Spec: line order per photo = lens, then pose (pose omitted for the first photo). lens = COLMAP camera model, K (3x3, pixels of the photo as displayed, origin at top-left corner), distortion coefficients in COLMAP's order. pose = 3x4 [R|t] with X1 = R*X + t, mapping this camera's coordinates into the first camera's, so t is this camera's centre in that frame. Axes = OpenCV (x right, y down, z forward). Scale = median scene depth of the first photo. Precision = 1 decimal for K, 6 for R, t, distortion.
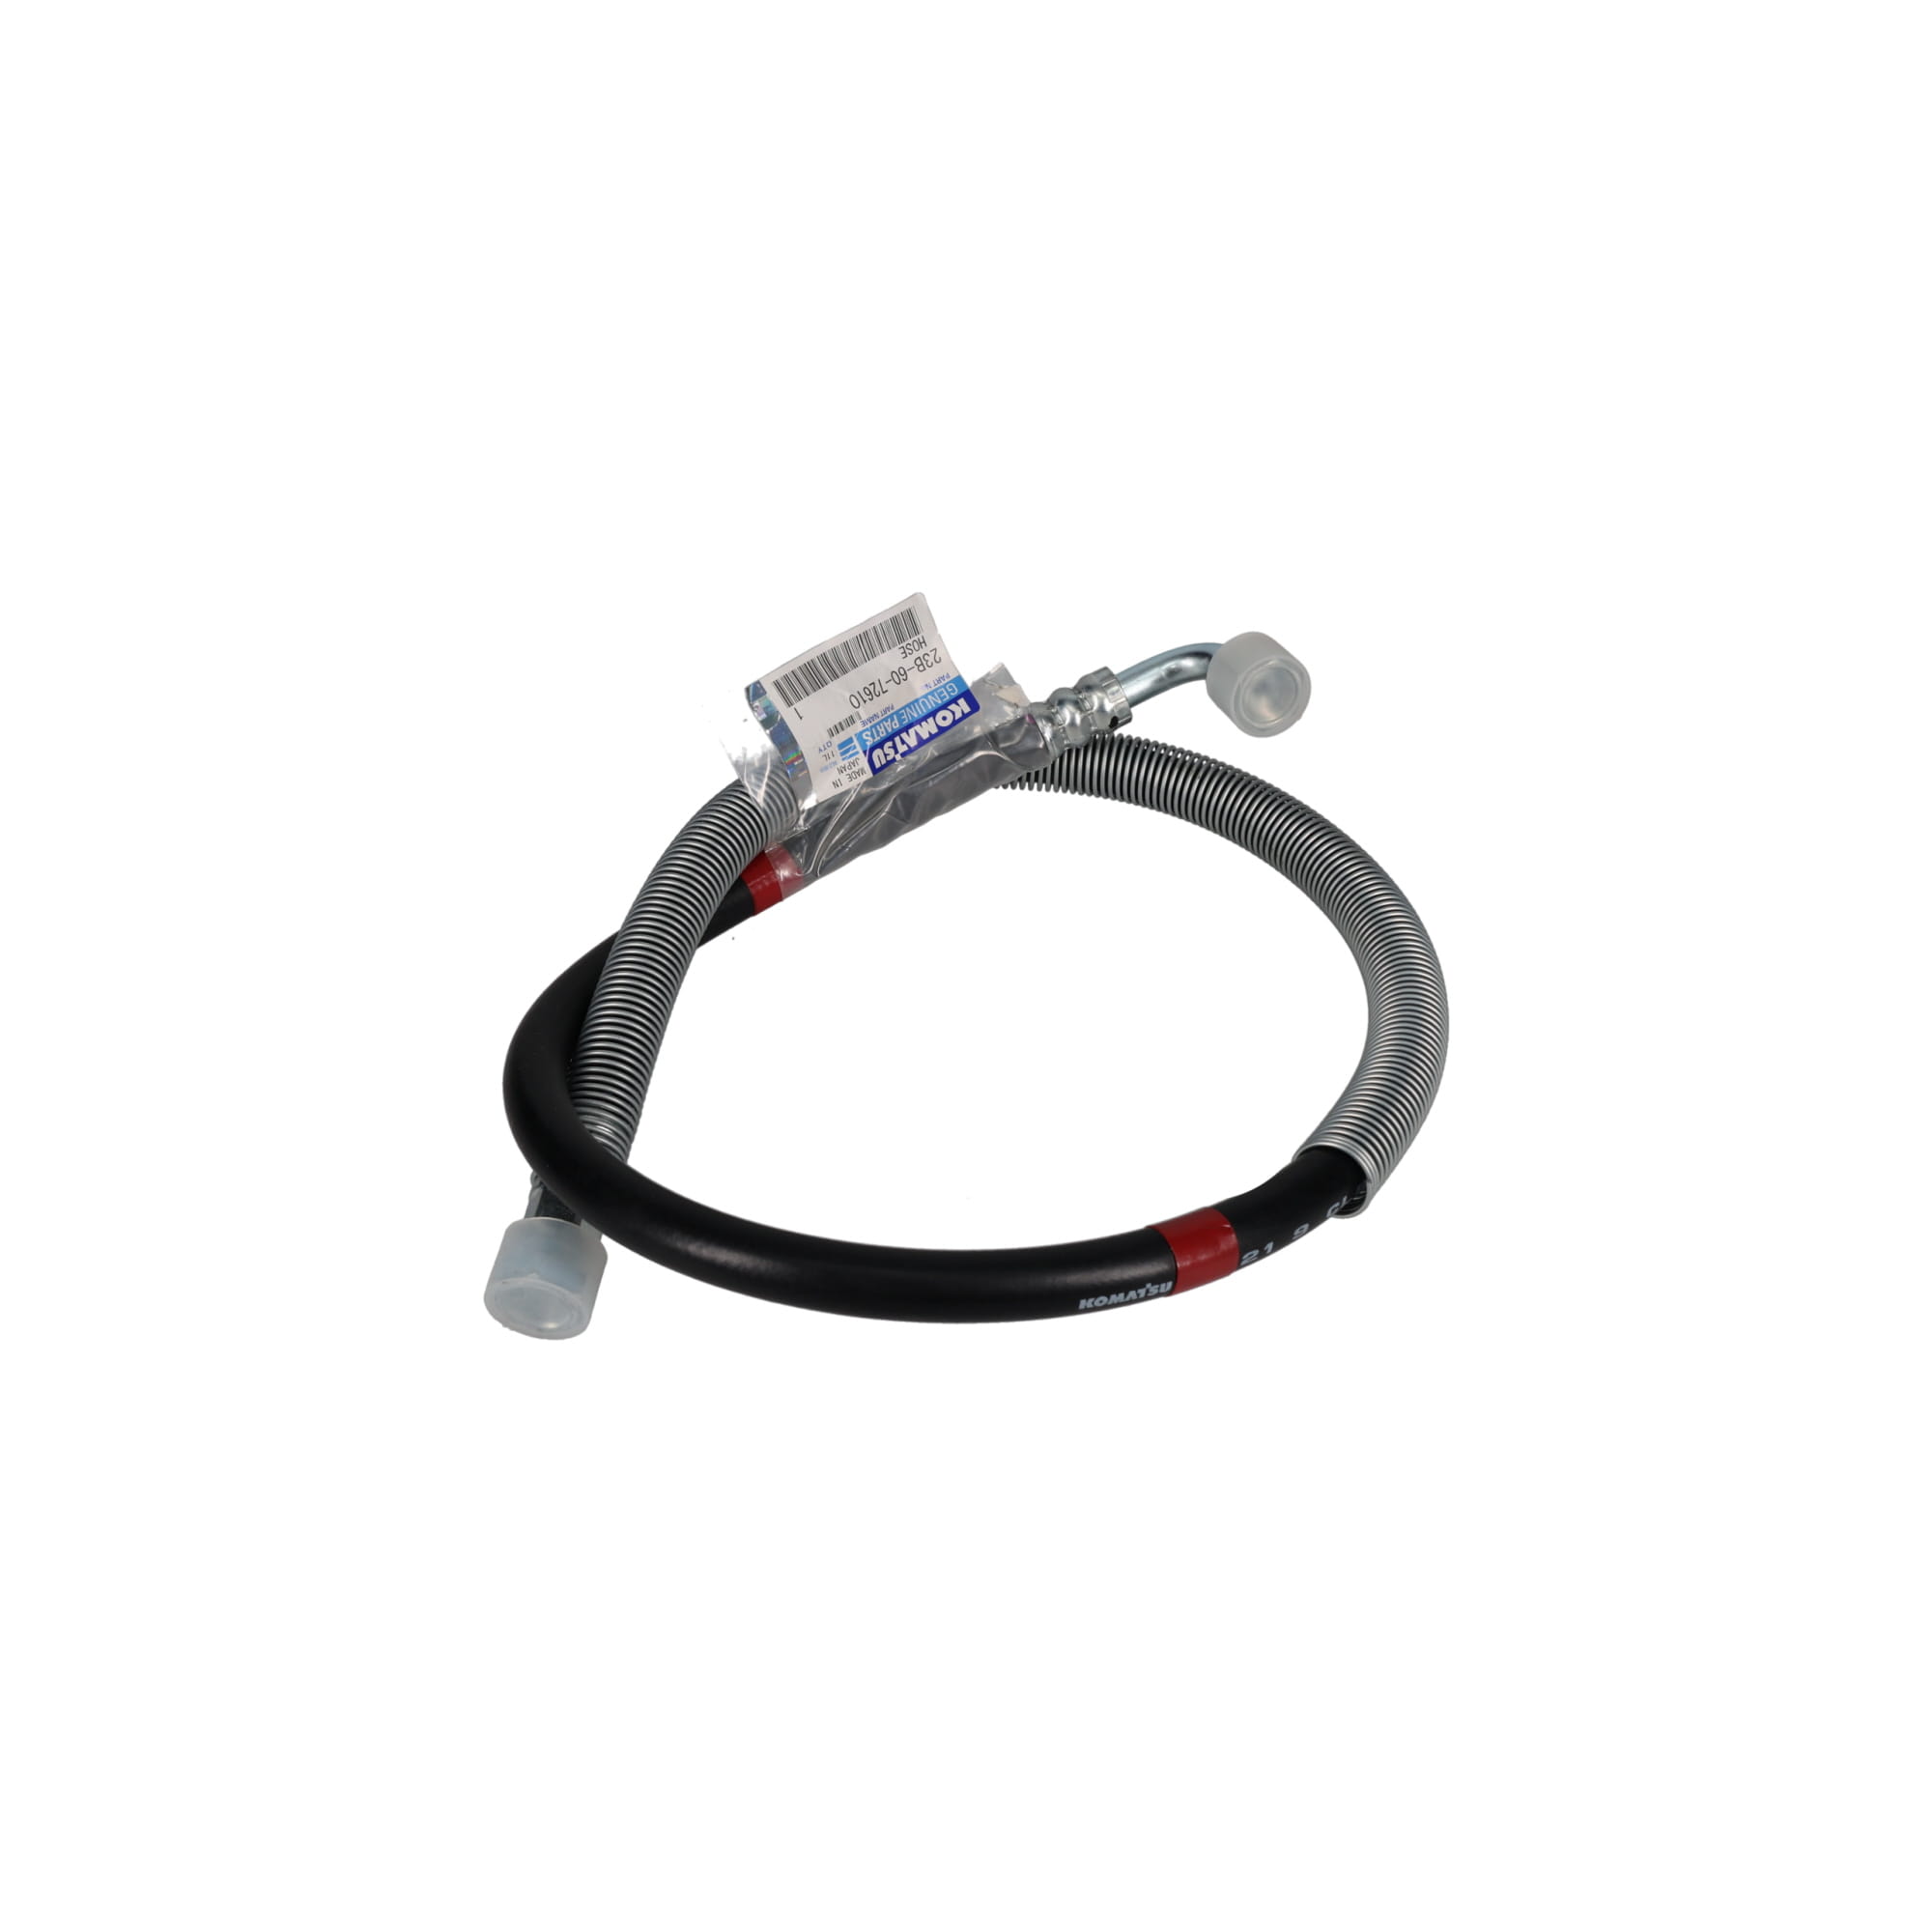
lens RADIAL K [[2206.7, 0, 966.0], [0, 2206.7, 966.0], [0, 0, 1]] dist [-0.003780, -0.002886]
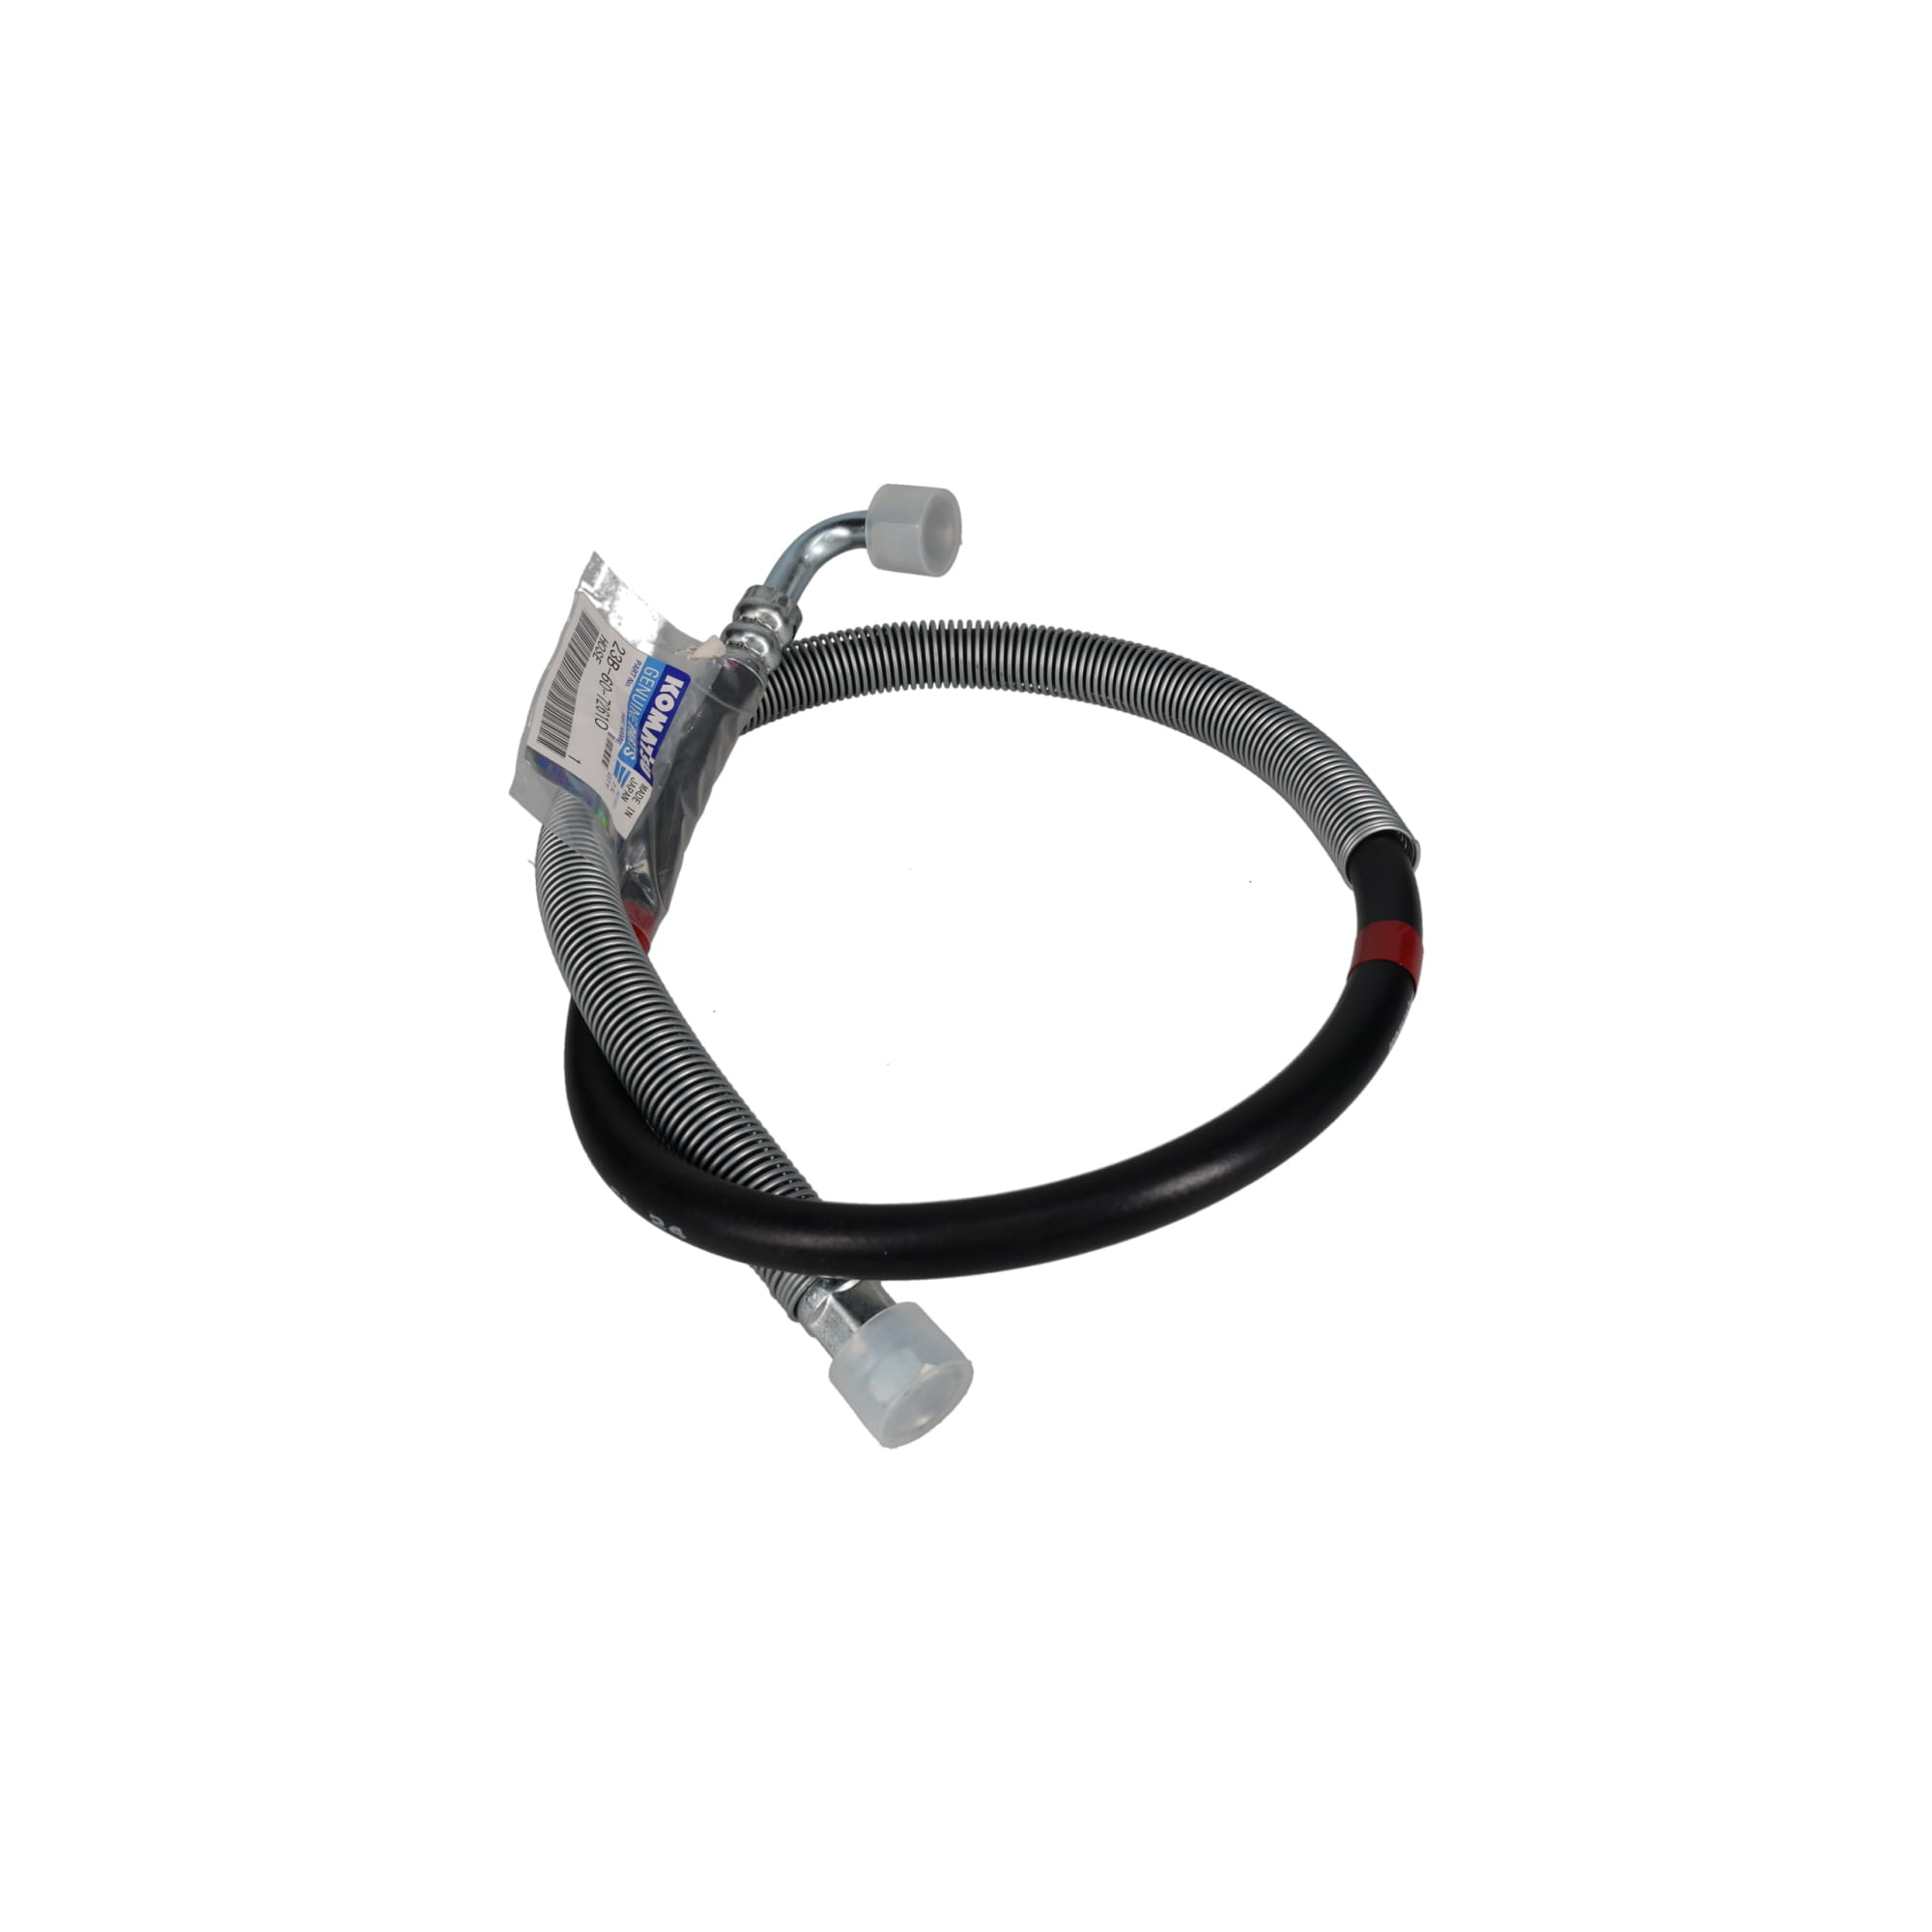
lens RADIAL K [[2206.7, 0, 966.0], [0, 2206.7, 966.0], [0, 0, 1]] dist [-0.003780, -0.002886]
pose [[0.711654, -0.497031, 0.496496, -0.440126], [0.472897, 0.861552, 0.184653, -0.128936], [-0.519535, 0.103382, 0.848172, 0.153443]]
